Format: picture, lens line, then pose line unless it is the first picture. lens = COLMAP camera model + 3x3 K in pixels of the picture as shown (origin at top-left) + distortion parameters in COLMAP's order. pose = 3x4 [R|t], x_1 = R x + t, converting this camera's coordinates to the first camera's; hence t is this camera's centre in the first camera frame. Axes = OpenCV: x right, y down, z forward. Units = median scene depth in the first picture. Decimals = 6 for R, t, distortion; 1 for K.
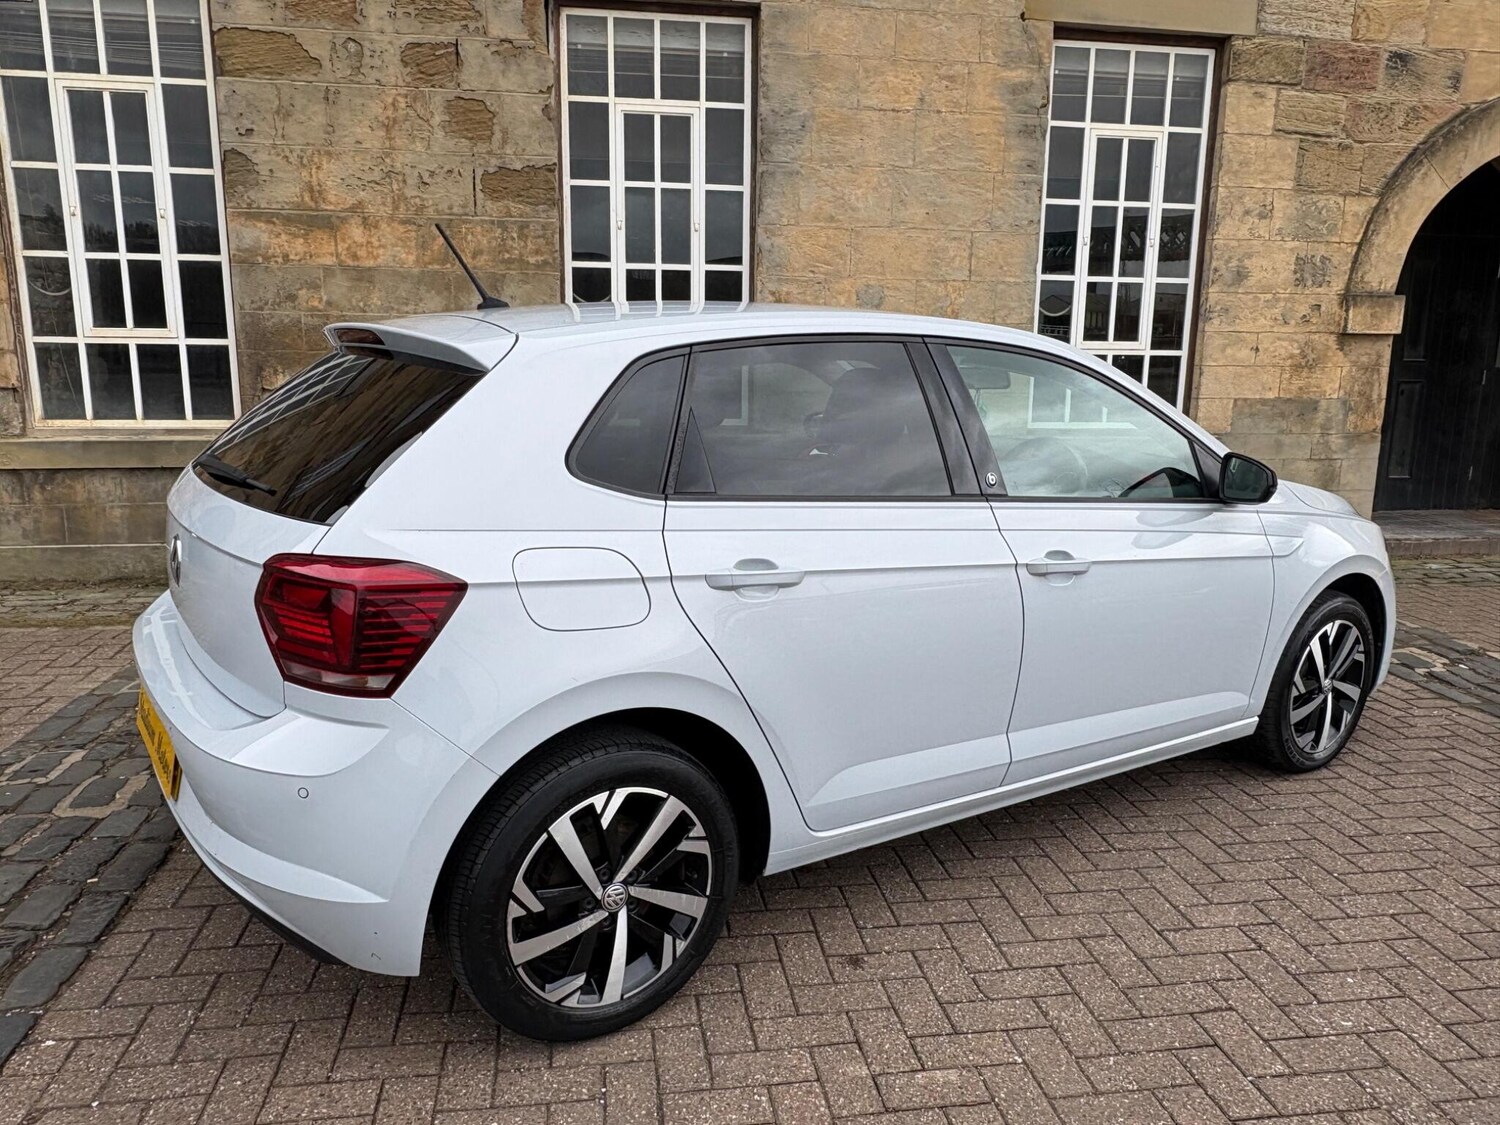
lens RADIAL K [[1090.0, 0, 750.4], [0, 1090.0, 574.8], [0, 0, 1]] dist [-0.003500, 0.004402]
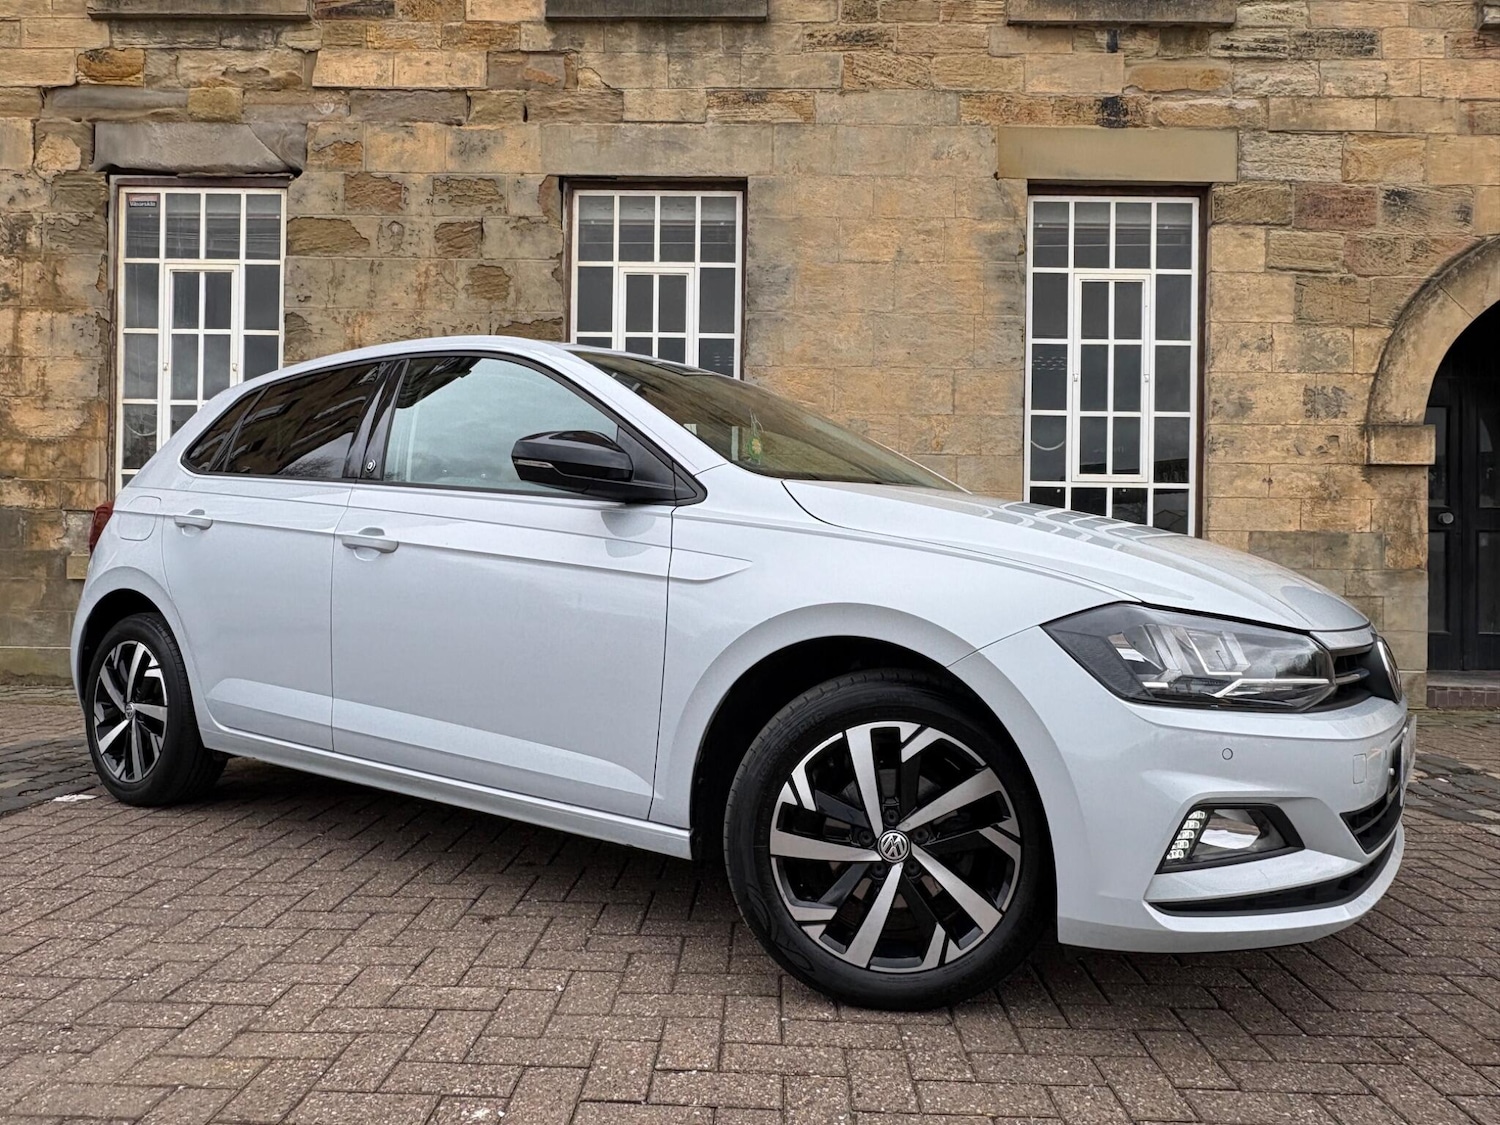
lens RADIAL K [[1087.9, 0, 747.8], [0, 1087.9, 569.0], [0, 0, 1]] dist [-0.004267, 0.005454]
pose [[0.983854, 0.001592, -0.178969, 0.208800], [-0.039204, 0.977592, -0.206825, 0.099123], [0.174629, 0.210501, 0.961870, 0.010809]]
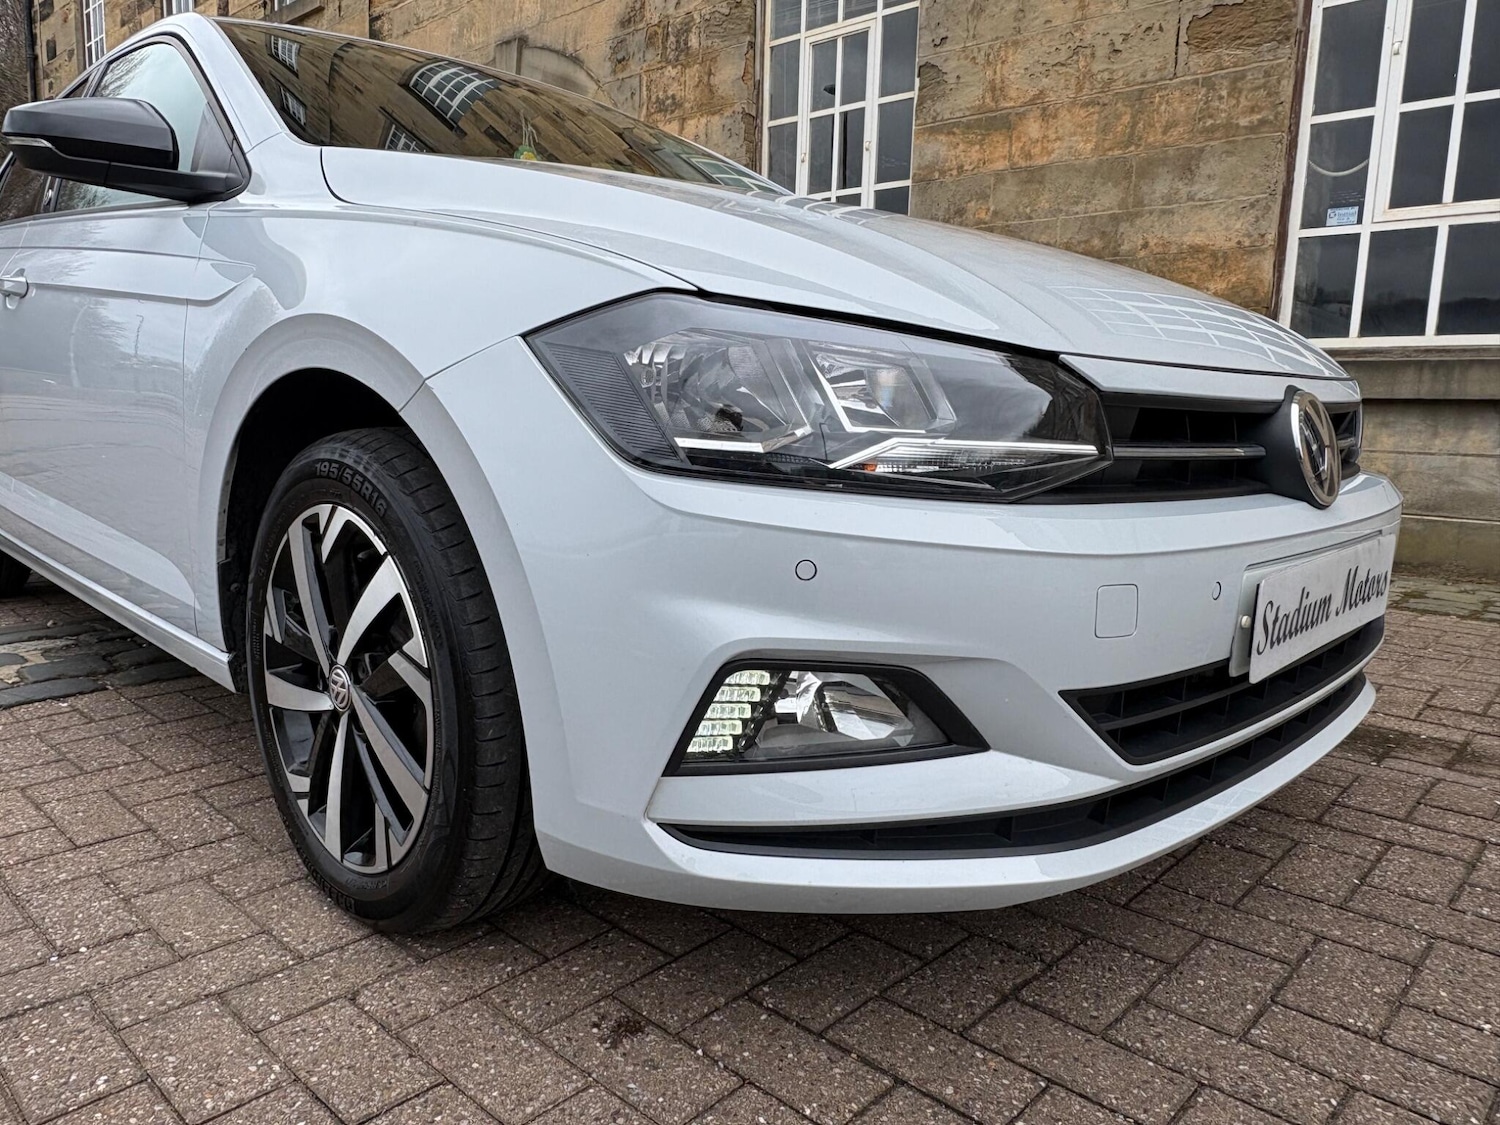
lens RADIAL K [[1060.0, 0, 676.5], [0, 1060.0, 563.0], [0, 0, 1]] dist [-0.004870, 0.005182]
pose [[0.592612, 0.121534, -0.796267, 0.182217], [-0.176325, 0.984149, 0.018982, 0.061944], [0.785952, 0.129153, 0.604648, 0.299051]]
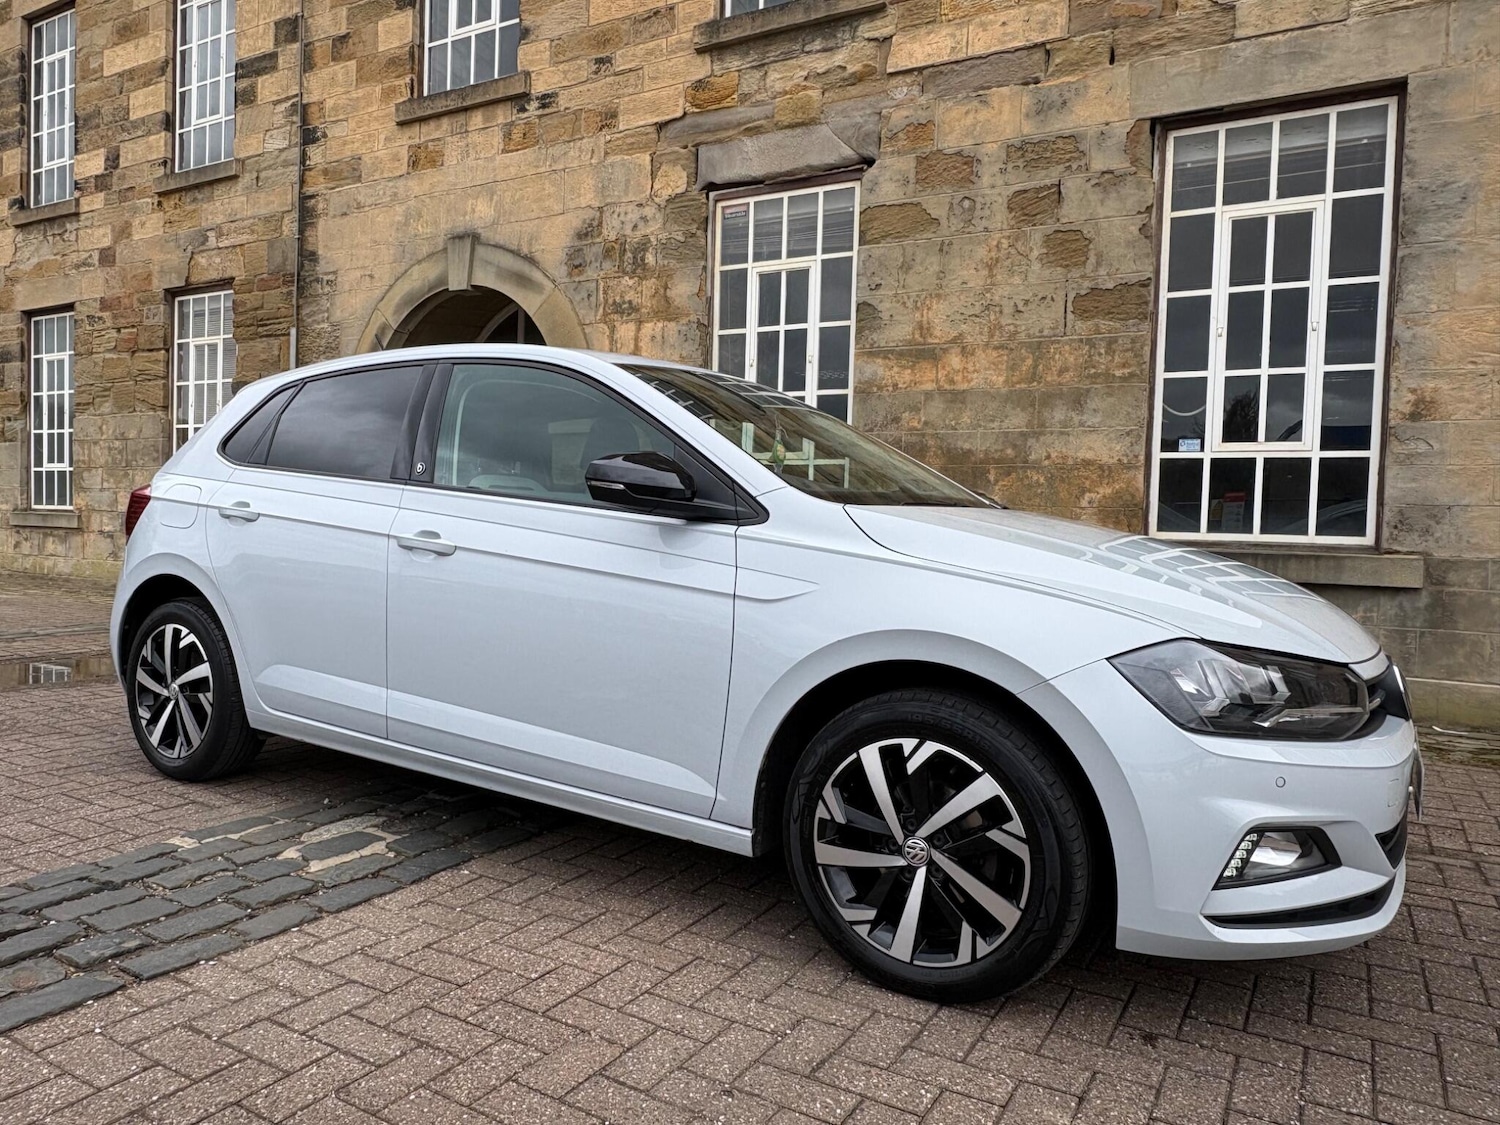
lens RADIAL K [[1060.1, 0, 676.1], [0, 1060.1, 561.9], [0, 0, 1]] dist [-0.005525, 0.003826]
pose [[0.753524, 0.034034, -0.656538, 0.139932], [-0.151873, 0.980658, -0.123472, 0.064557], [0.639637, 0.192749, 0.744118, 0.045939]]
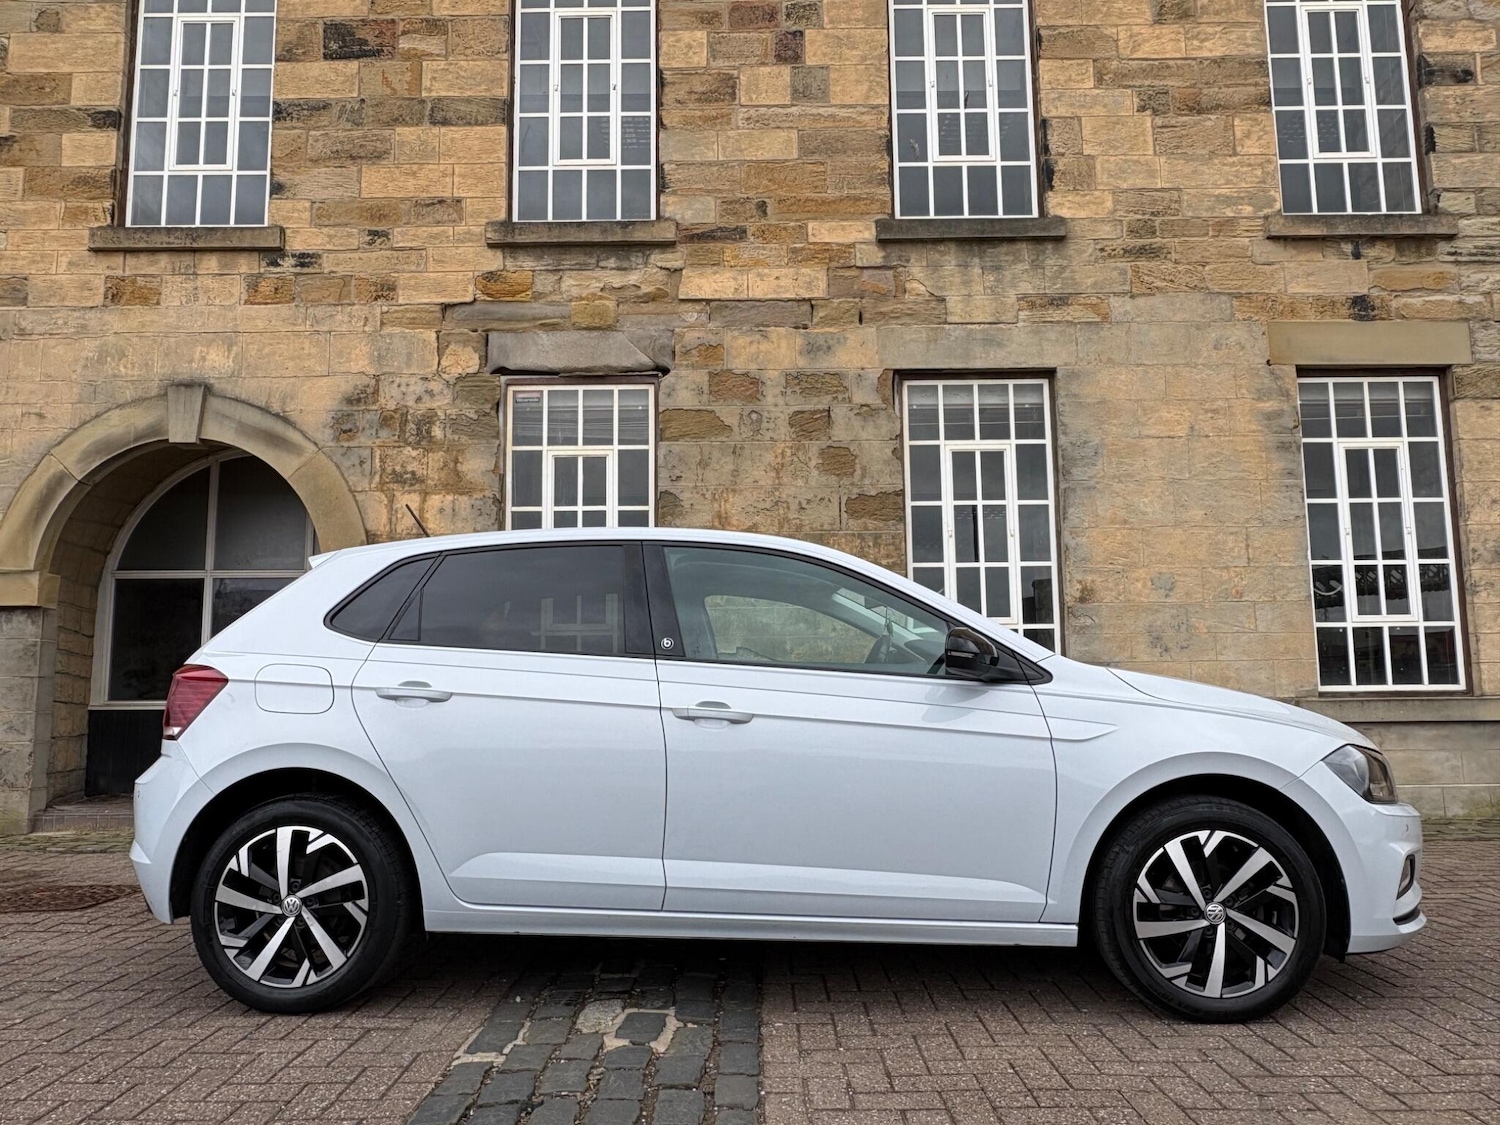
lens RADIAL K [[1063.9, 0, 749.2], [0, 1063.9, 571.5], [0, 0, 1]] dist [-0.005480, 0.004902]
pose [[0.986099, -0.041283, -0.160948, -0.157077], [-0.011867, 0.948673, -0.316036, 0.111600], [0.165734, 0.313553, 0.934996, -0.170970]]
